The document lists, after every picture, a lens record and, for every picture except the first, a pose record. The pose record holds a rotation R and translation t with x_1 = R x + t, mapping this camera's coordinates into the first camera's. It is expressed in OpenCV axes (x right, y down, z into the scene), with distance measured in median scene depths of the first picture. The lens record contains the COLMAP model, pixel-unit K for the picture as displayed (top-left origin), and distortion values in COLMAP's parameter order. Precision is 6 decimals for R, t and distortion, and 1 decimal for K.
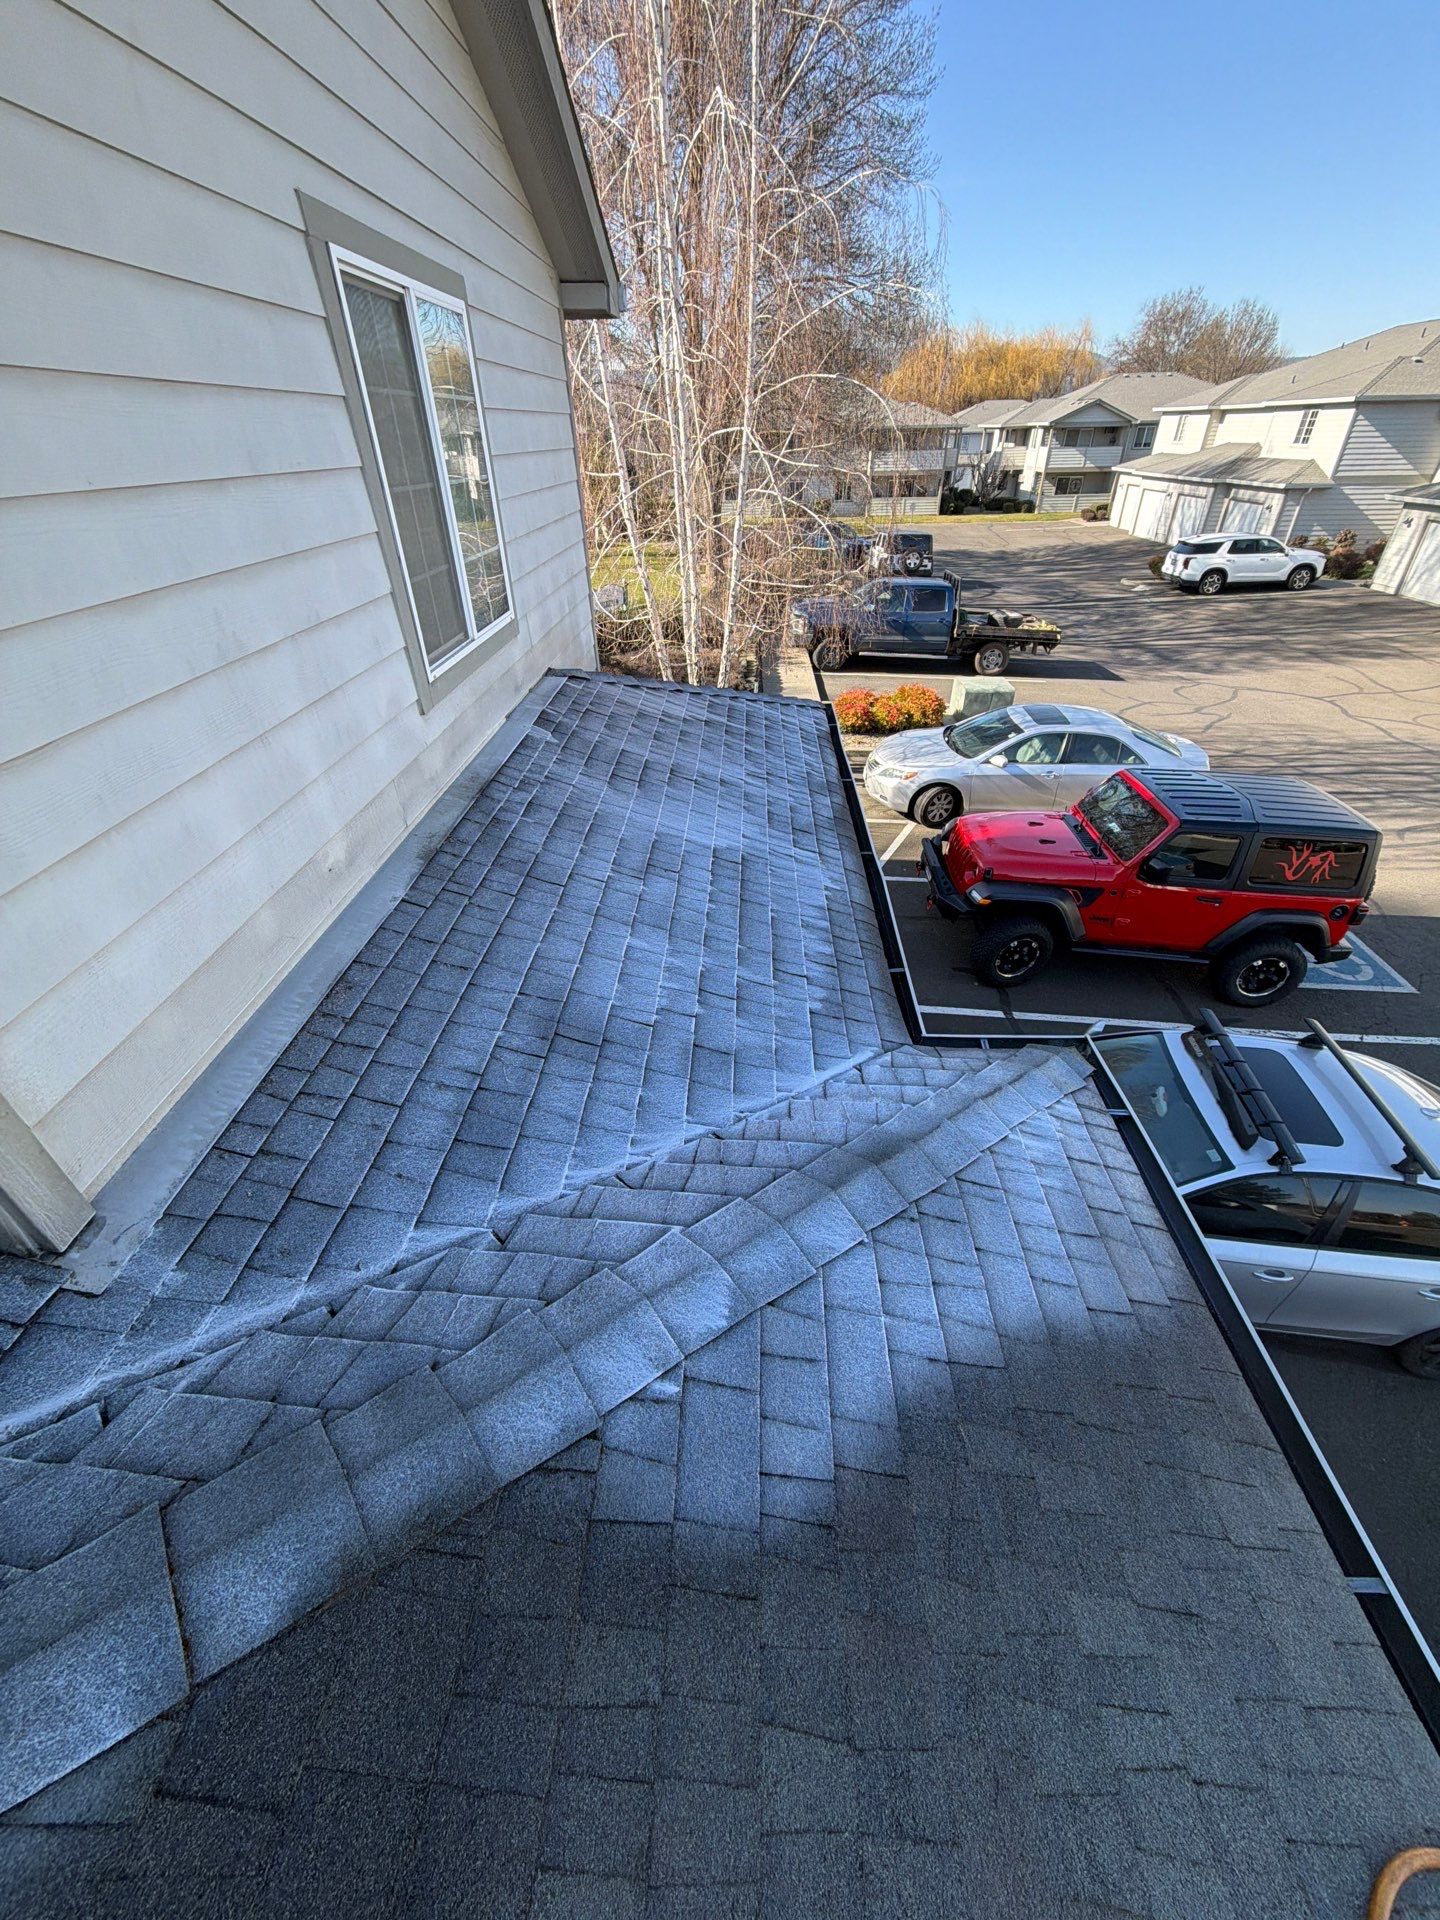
lens RADIAL K [[761.7, 0, 717.0], [0, 761.7, 959.6], [0, 0, 1]] dist [-0.003171, 0.000159]
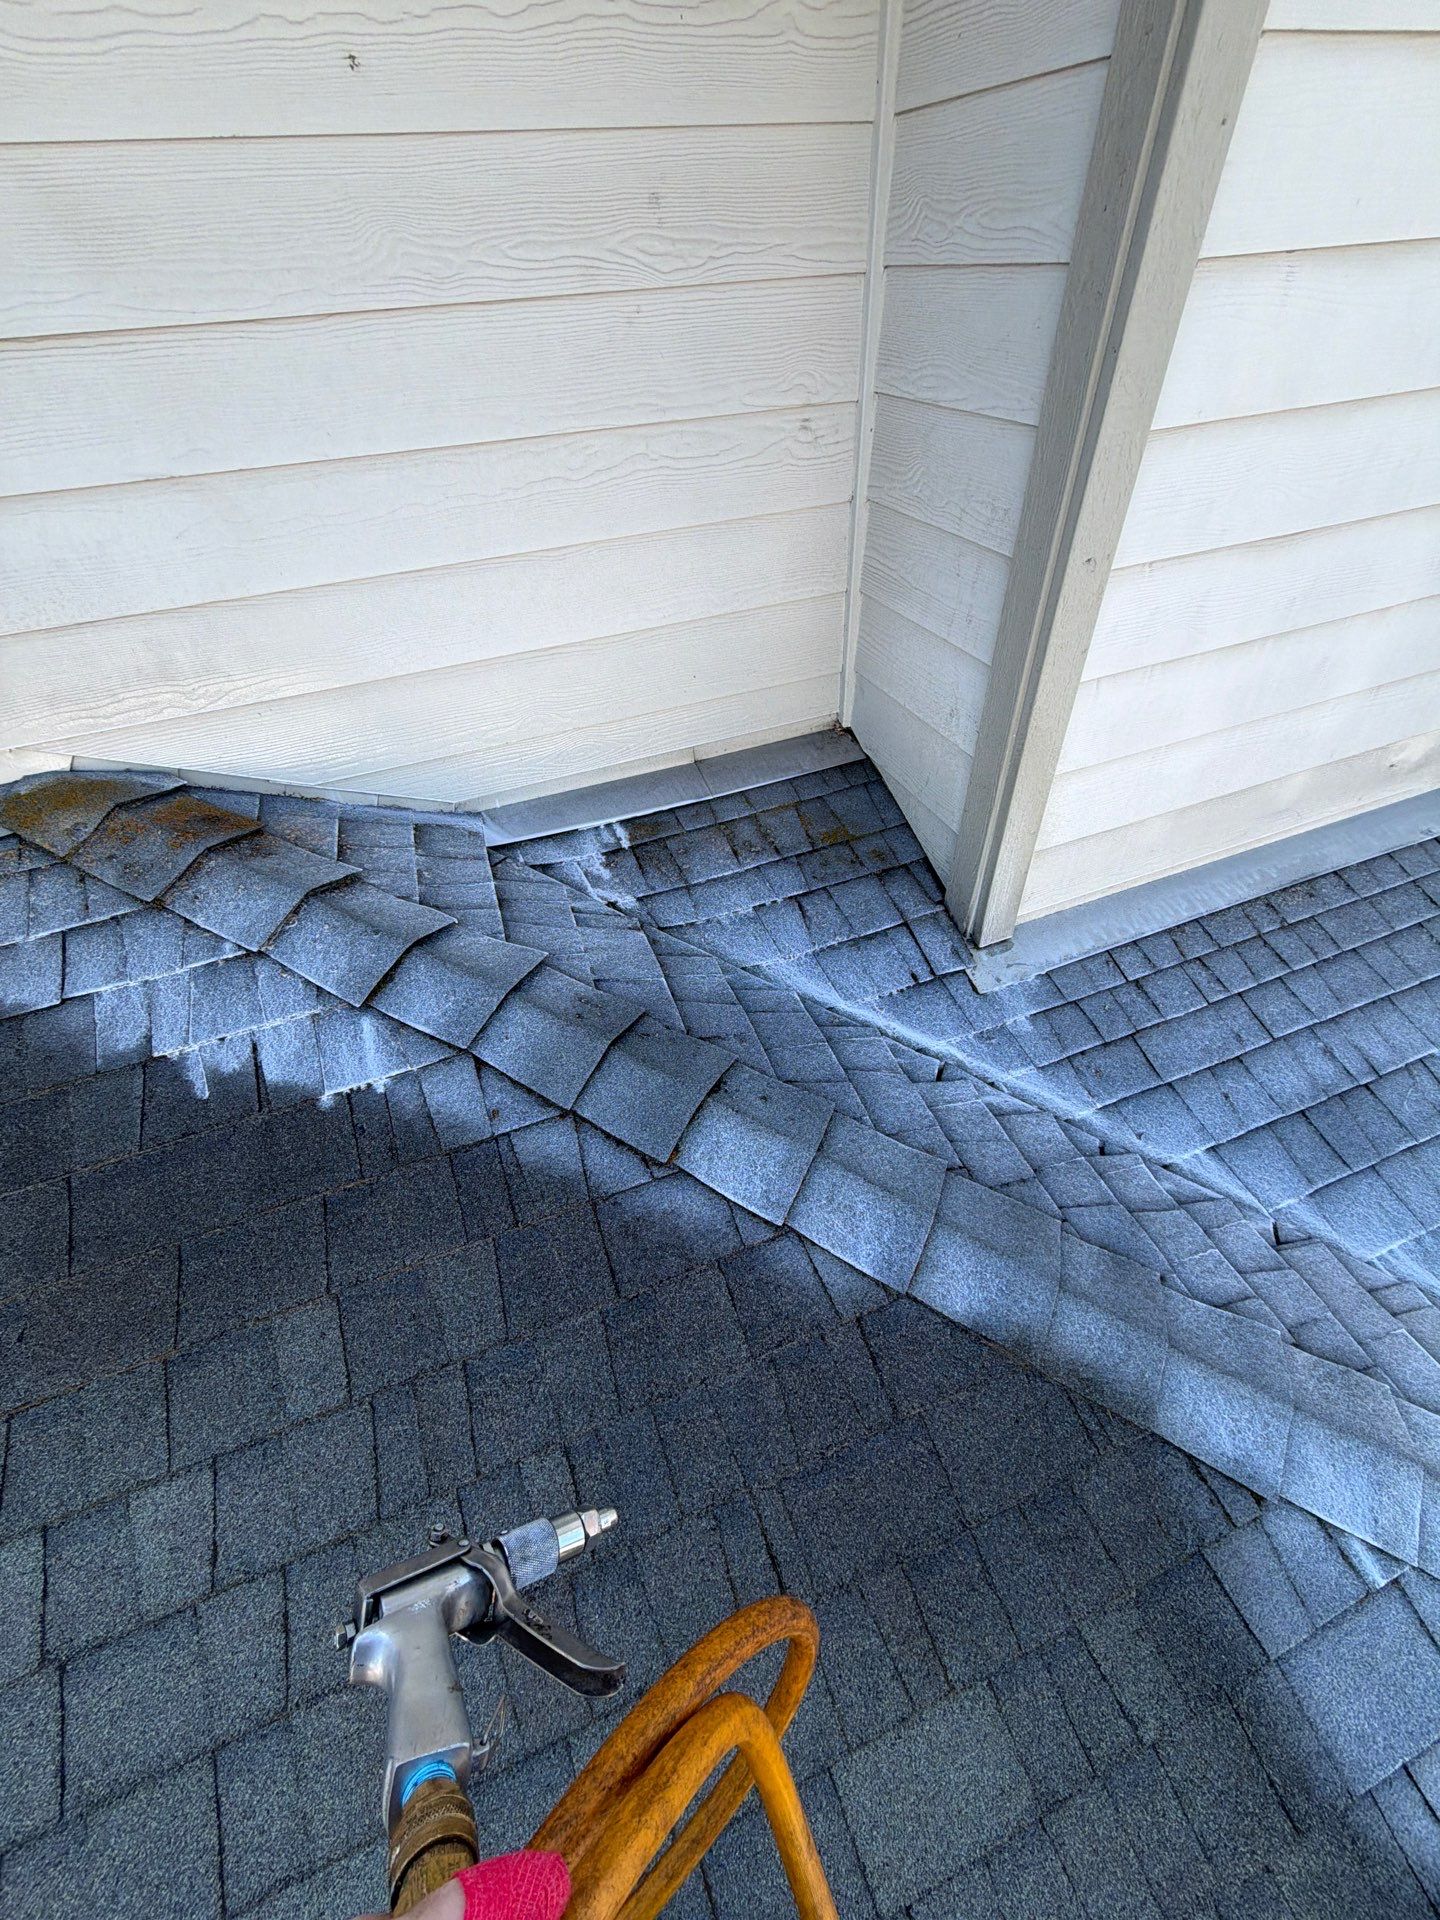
lens RADIAL K [[761.7, 0, 717.0], [0, 761.7, 959.6], [0, 0, 1]] dist [-0.003171, 0.000159]
pose [[0.401348, 0.621548, -0.672754, -0.167464], [-0.483457, 0.767610, 0.420766, 0.076599], [0.777939, 0.156374, 0.608571, -0.068782]]
